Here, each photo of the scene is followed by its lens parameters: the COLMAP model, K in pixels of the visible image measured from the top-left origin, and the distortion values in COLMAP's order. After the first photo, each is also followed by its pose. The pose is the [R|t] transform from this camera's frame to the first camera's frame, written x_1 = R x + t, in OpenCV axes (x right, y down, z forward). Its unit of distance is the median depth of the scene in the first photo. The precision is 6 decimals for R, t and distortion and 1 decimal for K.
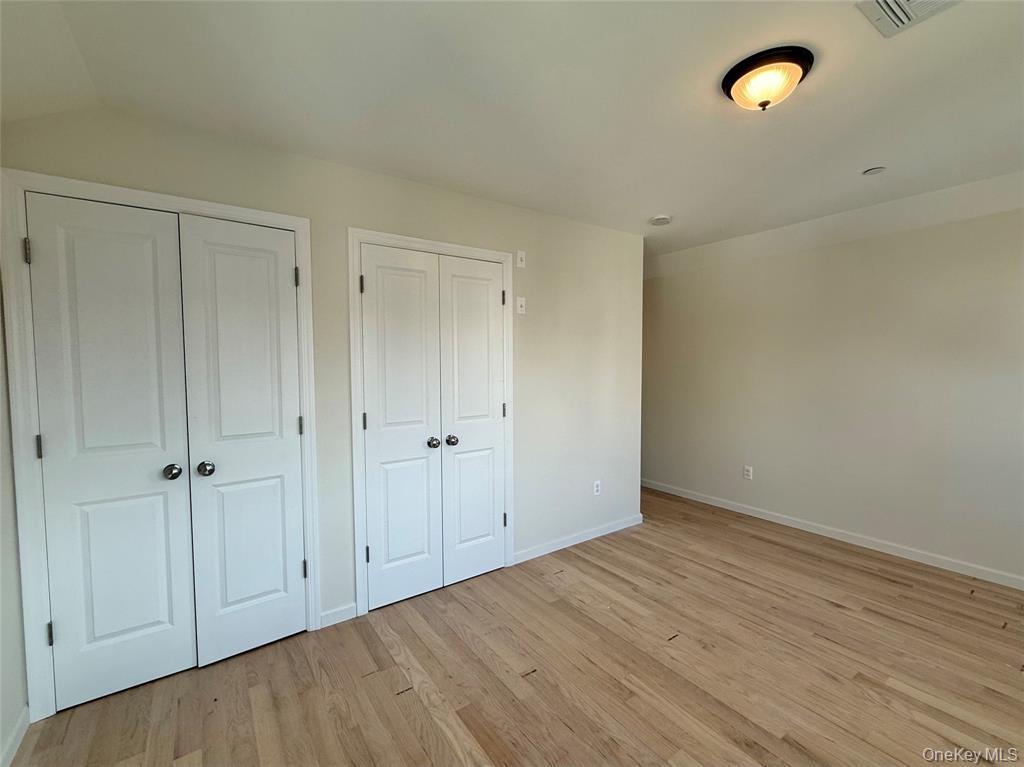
lens RADIAL K [[441.6, 0, 503.7], [0, 441.6, 384.1], [0, 0, 1]] dist [-0.000850, -0.000004]
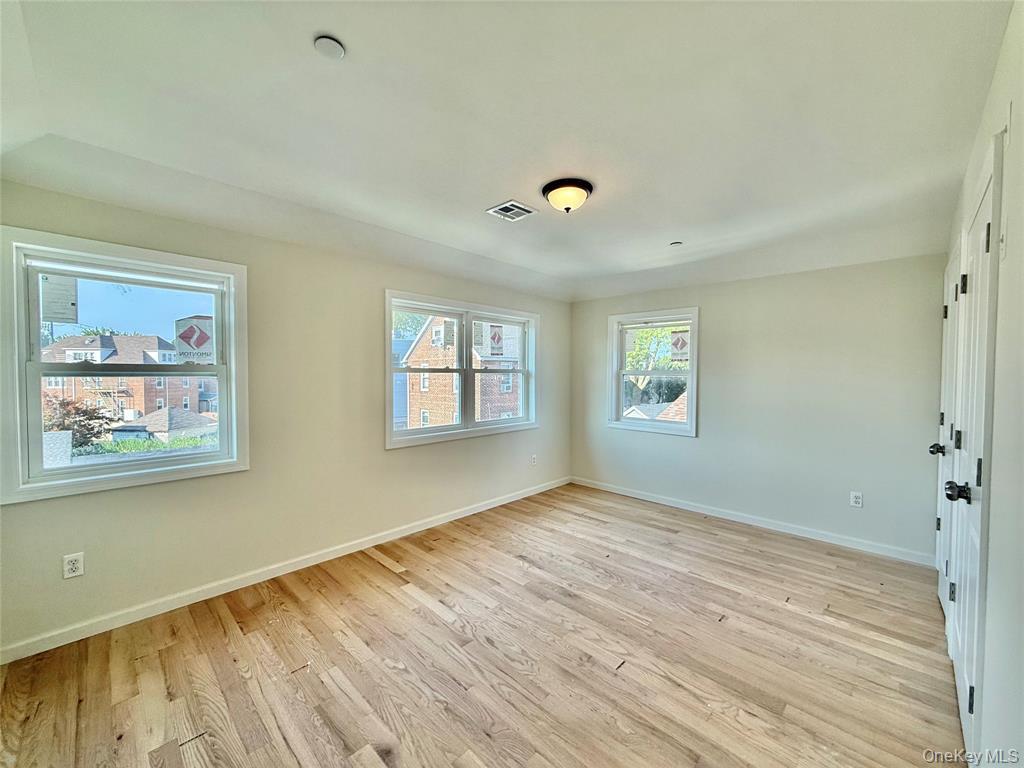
lens RADIAL K [[406.9, 0, 509.3], [0, 406.9, 384.8], [0, 0, 1]] dist [0.000329, 0.000158]
pose [[-0.981588, 0.006716, -0.190890, 0.703171], [-0.008658, 0.996790, 0.079592, -0.079372], [0.190812, 0.079779, -0.978379, 1.587362]]
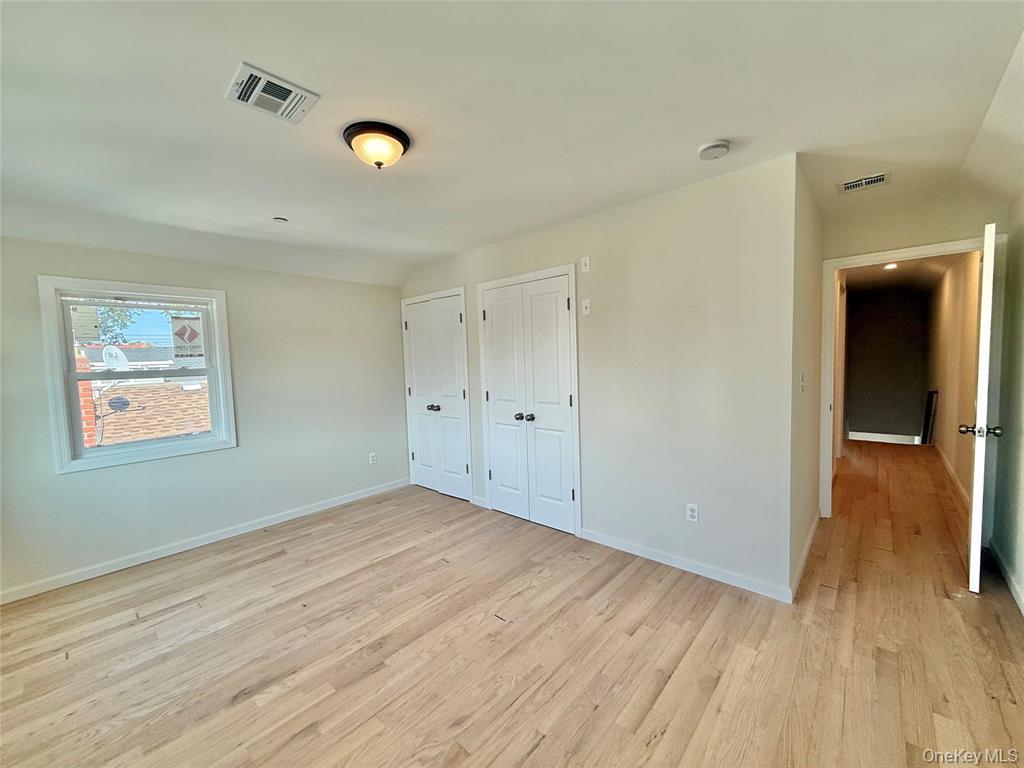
lens RADIAL K [[406.9, 0, 509.3], [0, 406.9, 384.8], [0, 0, 1]] dist [0.000329, 0.000158]
pose [[0.225279, 0.062448, -0.972291, 1.200184], [-0.016270, 0.998046, 0.060333, -0.053408], [0.974158, 0.002227, 0.225855, 0.718641]]
